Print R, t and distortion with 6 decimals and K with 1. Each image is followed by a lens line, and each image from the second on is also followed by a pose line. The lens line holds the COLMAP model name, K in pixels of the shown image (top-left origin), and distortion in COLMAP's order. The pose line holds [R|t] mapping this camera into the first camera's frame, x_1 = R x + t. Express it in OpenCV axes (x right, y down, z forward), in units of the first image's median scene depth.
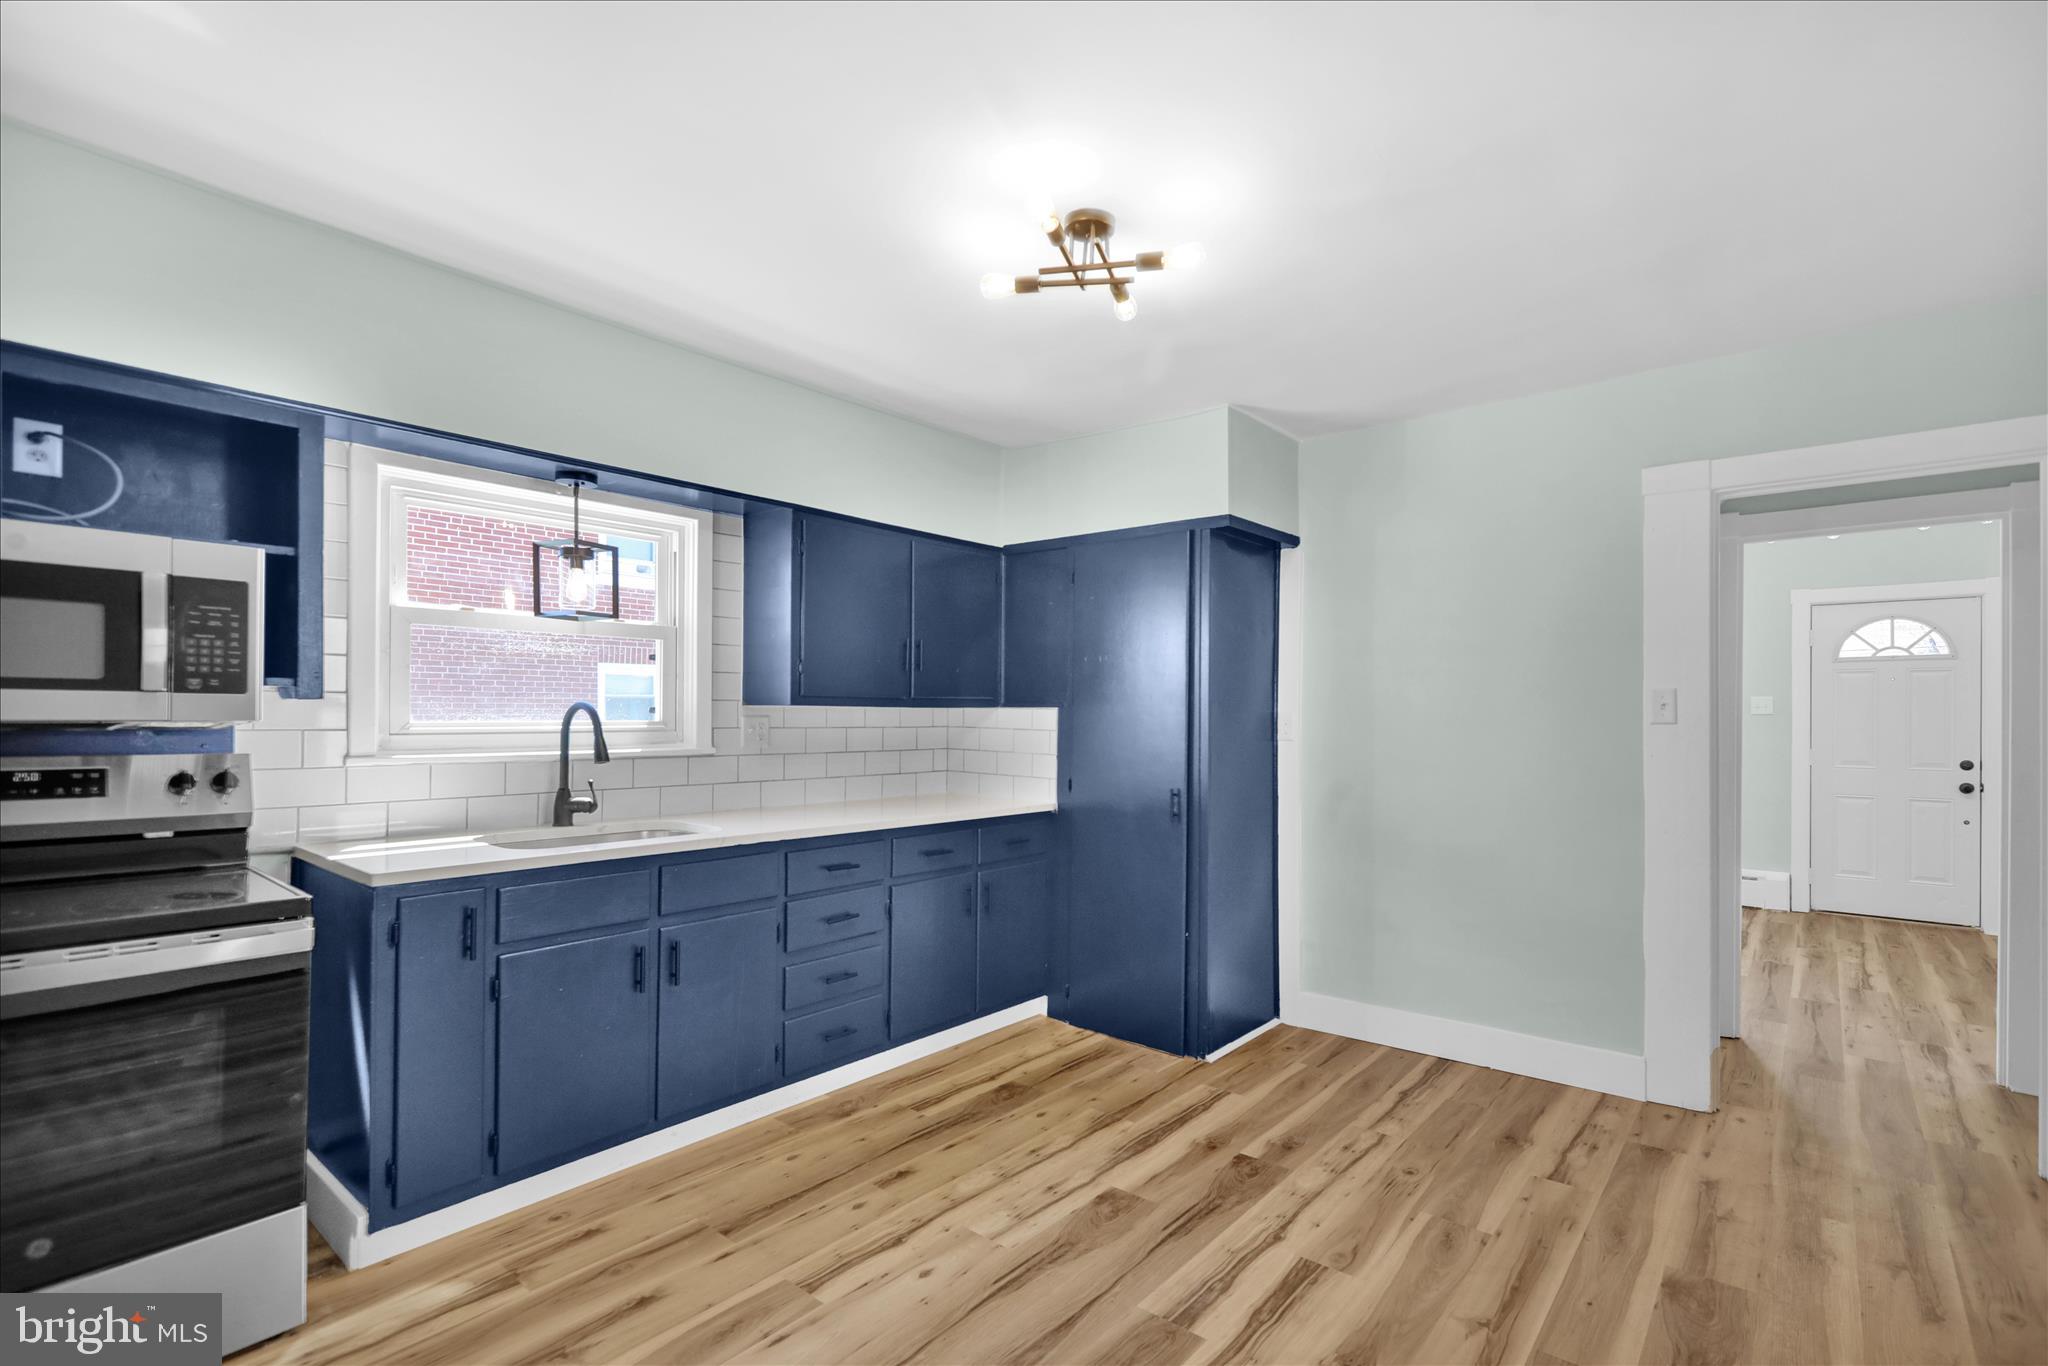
lens RADIAL K [[968.7, 0, 1005.7], [0, 968.7, 709.7], [0, 0, 1]] dist [-0.005019, 0.000871]
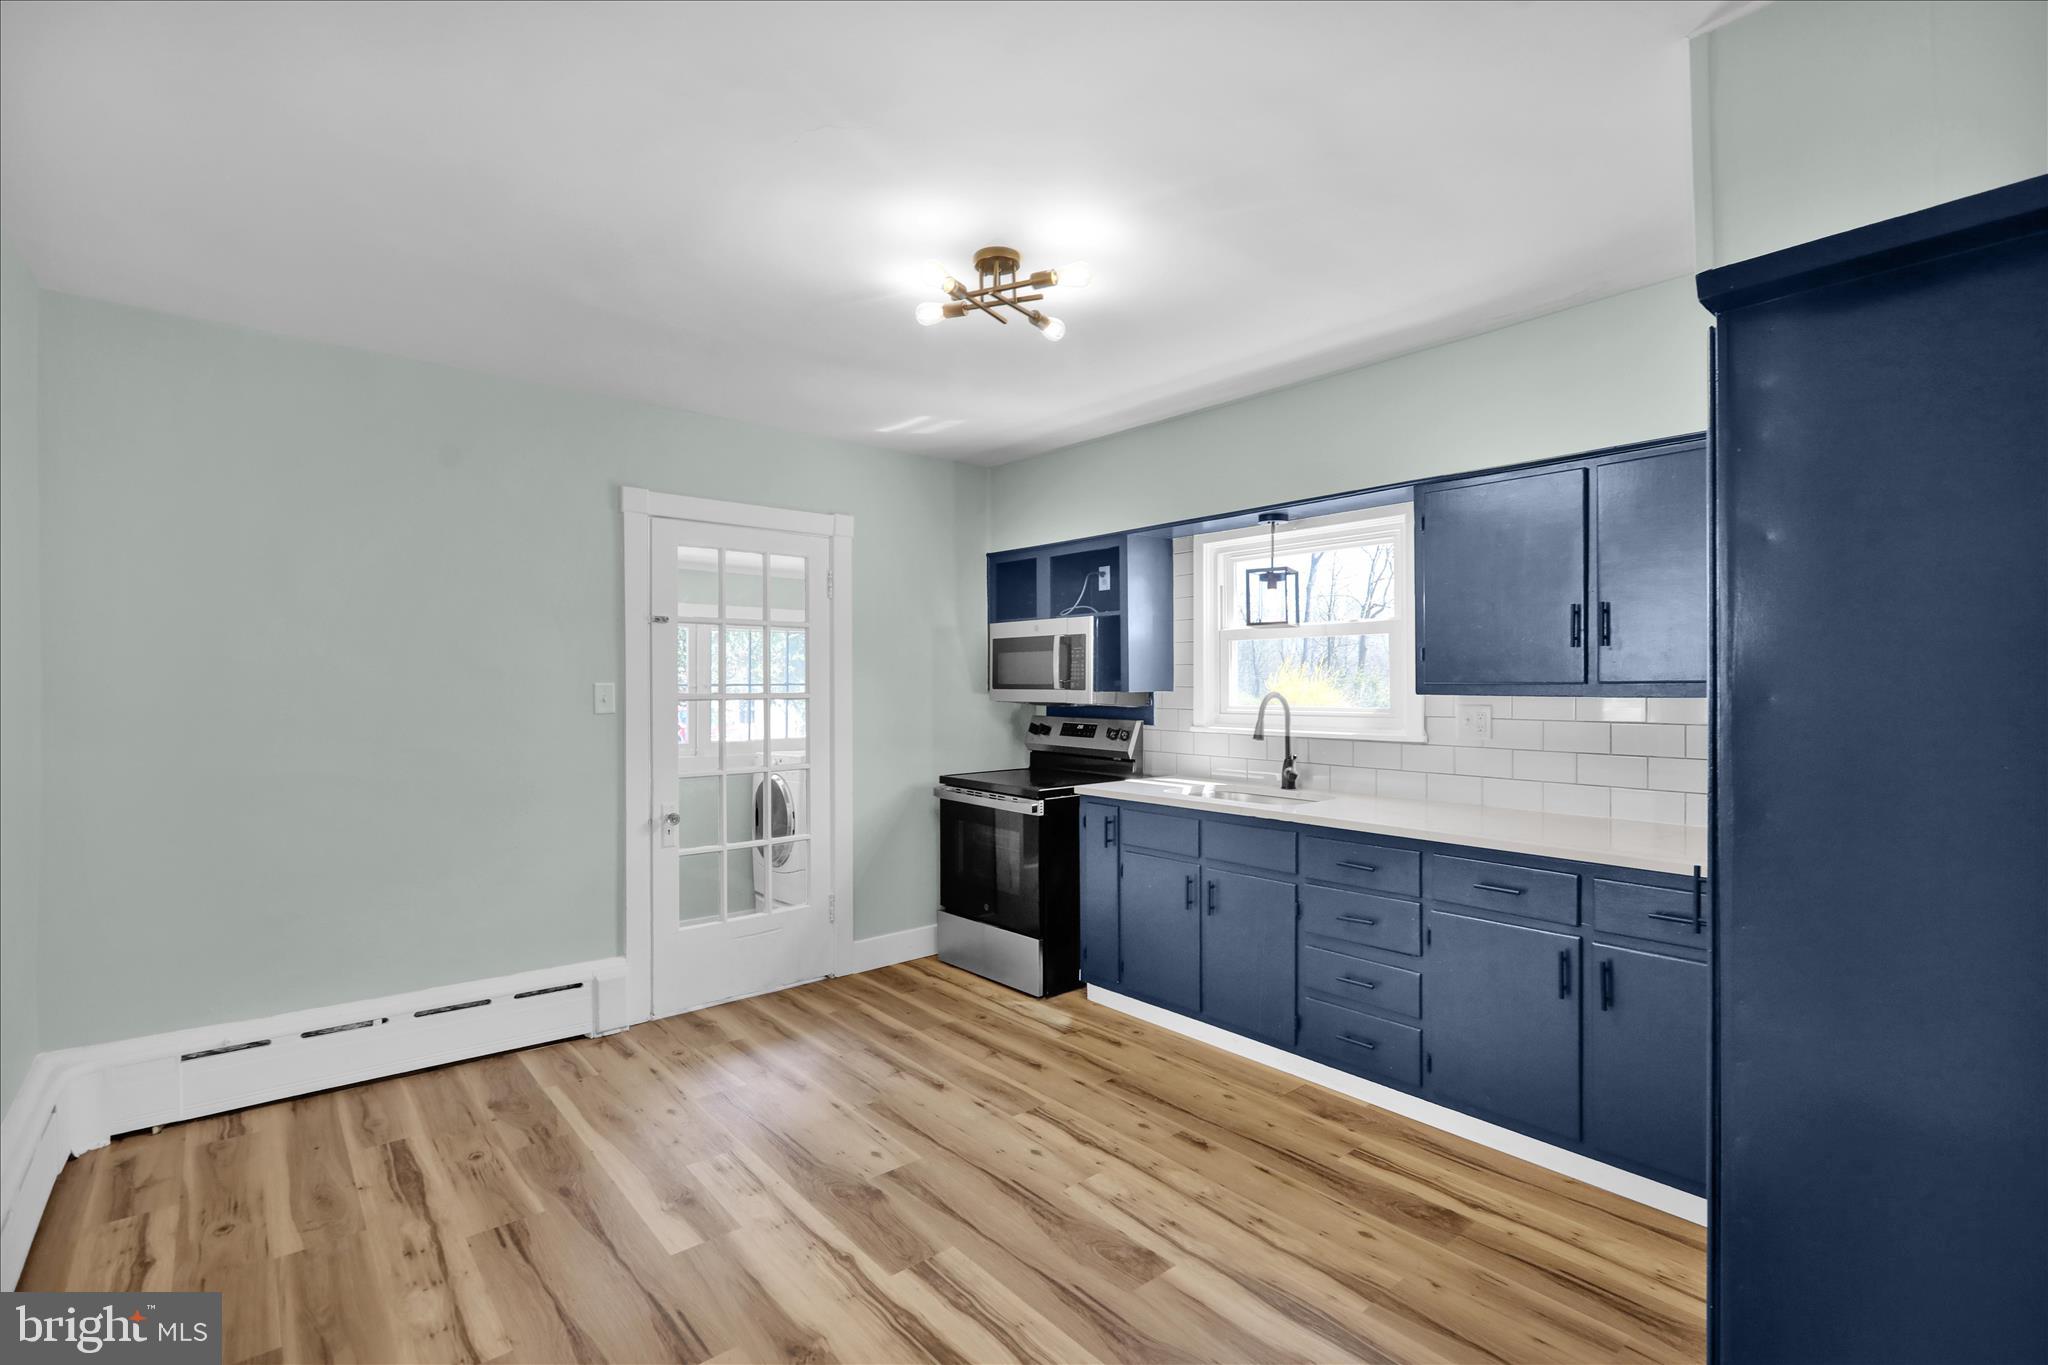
lens RADIAL K [[900.9, 0, 1041.6], [0, 900.9, 690.5], [0, 0, 1]] dist [-0.005227, -0.000330]
pose [[-0.145370, -0.000353, -0.989377, 0.853792], [0.005743, 0.999983, -0.001201, -0.011172], [0.989361, -0.005857, -0.145366, 0.942229]]
